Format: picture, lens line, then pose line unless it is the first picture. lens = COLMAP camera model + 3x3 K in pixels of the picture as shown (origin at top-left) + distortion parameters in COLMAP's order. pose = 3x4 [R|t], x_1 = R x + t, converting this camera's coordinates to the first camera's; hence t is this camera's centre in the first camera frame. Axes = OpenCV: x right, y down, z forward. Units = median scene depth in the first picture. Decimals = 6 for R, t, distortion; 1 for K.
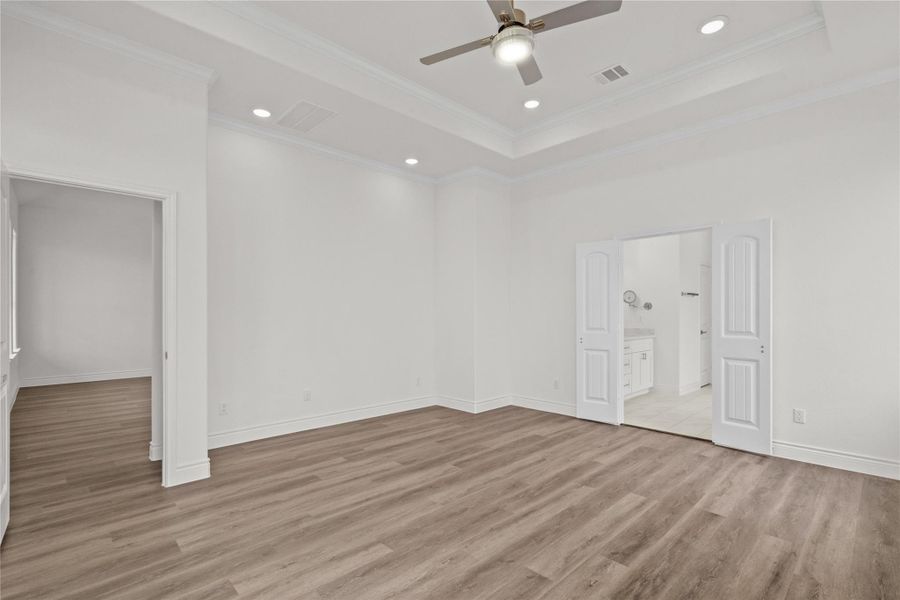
lens RADIAL K [[414.9, 0, 449.1], [0, 414.9, 305.6], [0, 0, 1]] dist [-0.001535, 0.000366]
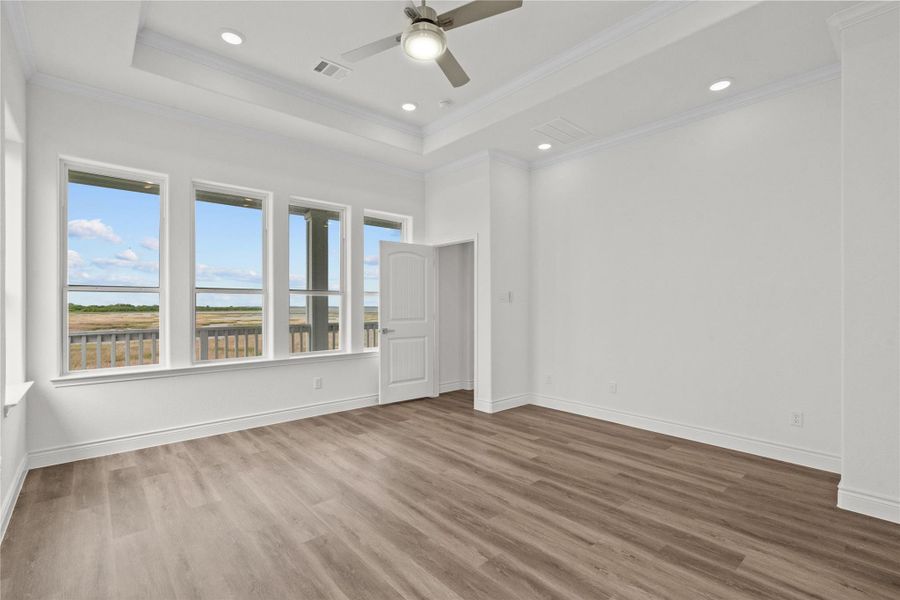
lens RADIAL K [[414.9, 0, 449.1], [0, 414.9, 305.6], [0, 0, 1]] dist [-0.001535, 0.000366]
pose [[-0.040630, -0.000210, -0.999174, 0.858555], [0.018605, 0.999826, -0.000967, 0.014904], [0.999001, -0.018629, -0.040619, 0.827952]]
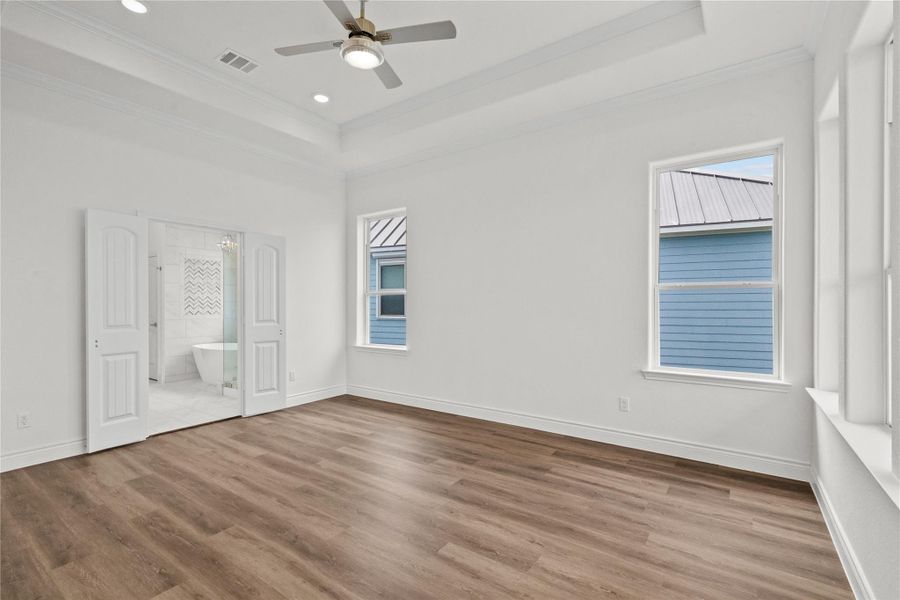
lens RADIAL K [[414.9, 0, 449.1], [0, 414.9, 305.6], [0, 0, 1]] dist [-0.001535, 0.000366]
pose [[-0.185000, -0.000651, 0.982738, -0.688910], [-0.015680, 0.999874, -0.002289, 0.014892], [-0.982613, -0.015832, -0.184987, 0.736578]]
